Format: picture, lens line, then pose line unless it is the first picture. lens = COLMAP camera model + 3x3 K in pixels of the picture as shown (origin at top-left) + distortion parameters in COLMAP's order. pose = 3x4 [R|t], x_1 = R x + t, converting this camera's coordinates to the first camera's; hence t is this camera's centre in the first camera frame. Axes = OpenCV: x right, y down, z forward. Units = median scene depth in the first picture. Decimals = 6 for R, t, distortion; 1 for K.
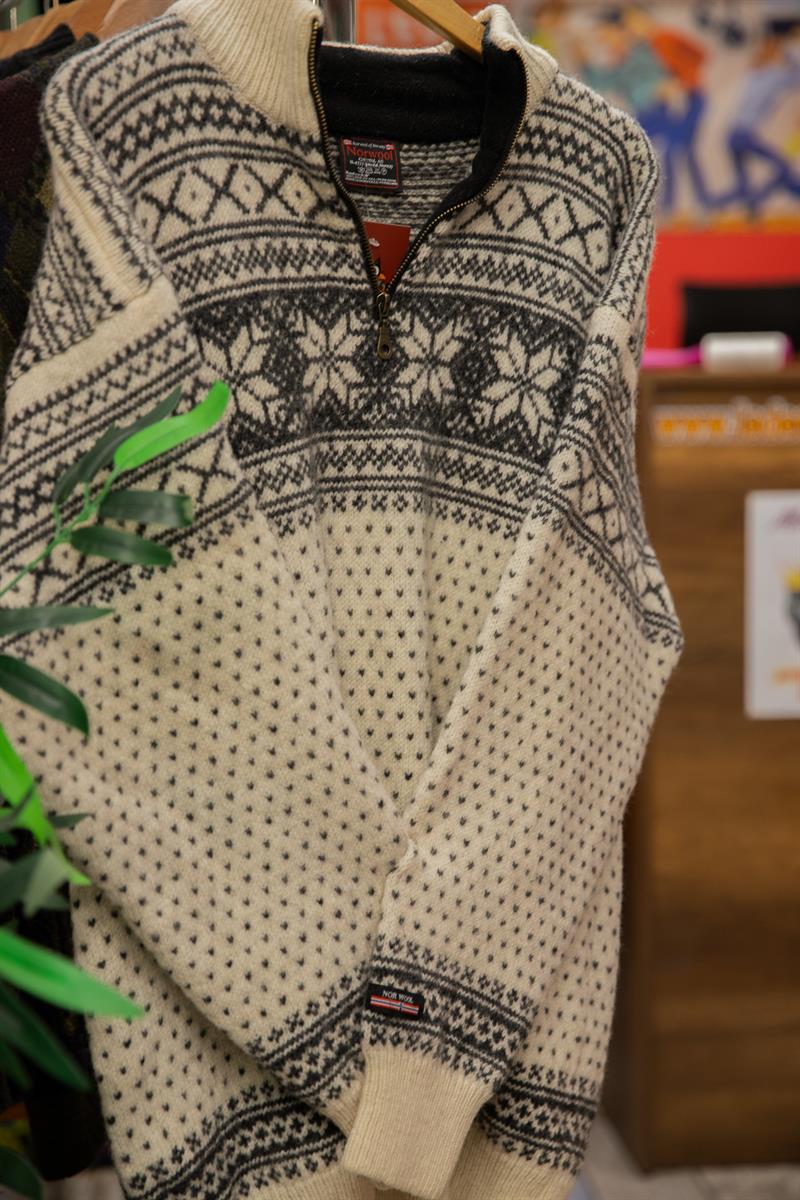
lens RADIAL K [[2146.3, 0, 388.3], [0, 2146.3, 618.0], [0, 0, 1]] dist [0.138115, 0.000000]
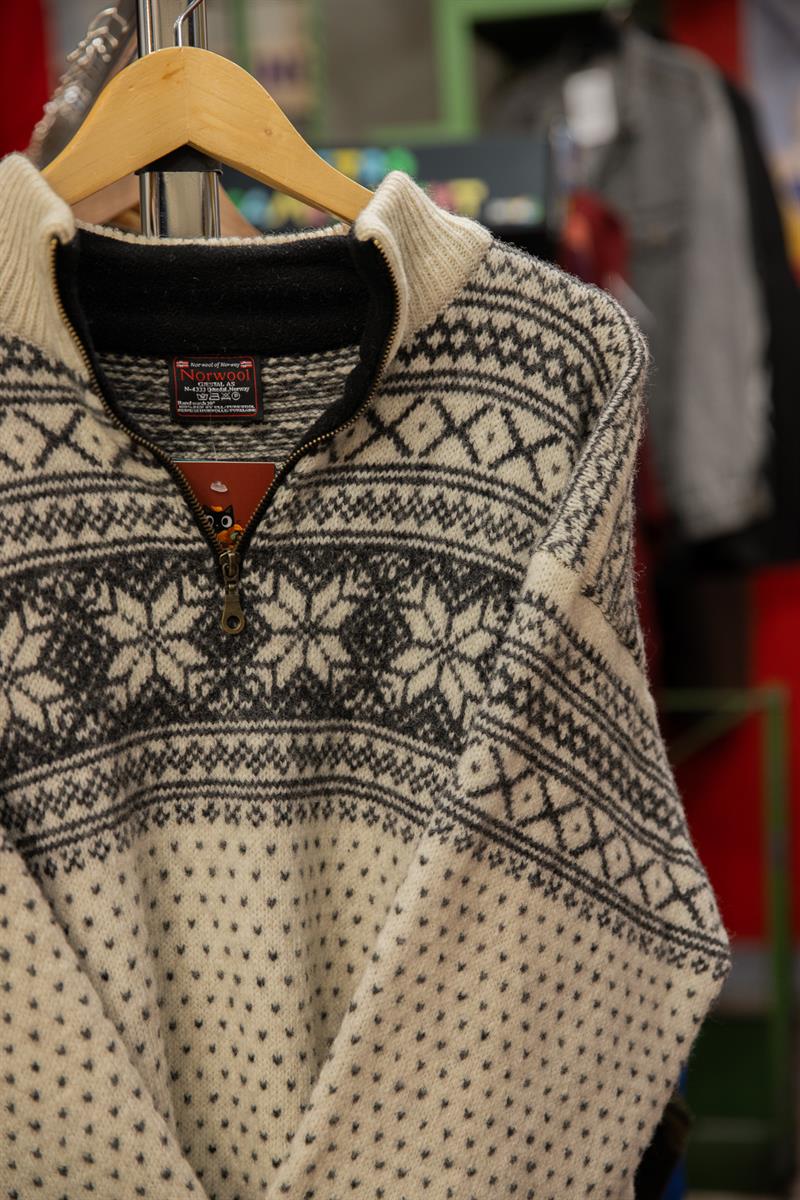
lens RADIAL K [[2146.3, 0, 405.3], [0, 2146.3, 609.0], [0, 0, 1]] dist [0.138115, 0.000000]
pose [[0.943032, 0.002077, -0.332697, 0.317757], [0.000650, 0.999967, 0.008086, -0.135135], [0.332703, -0.007842, 0.942999, 0.278094]]
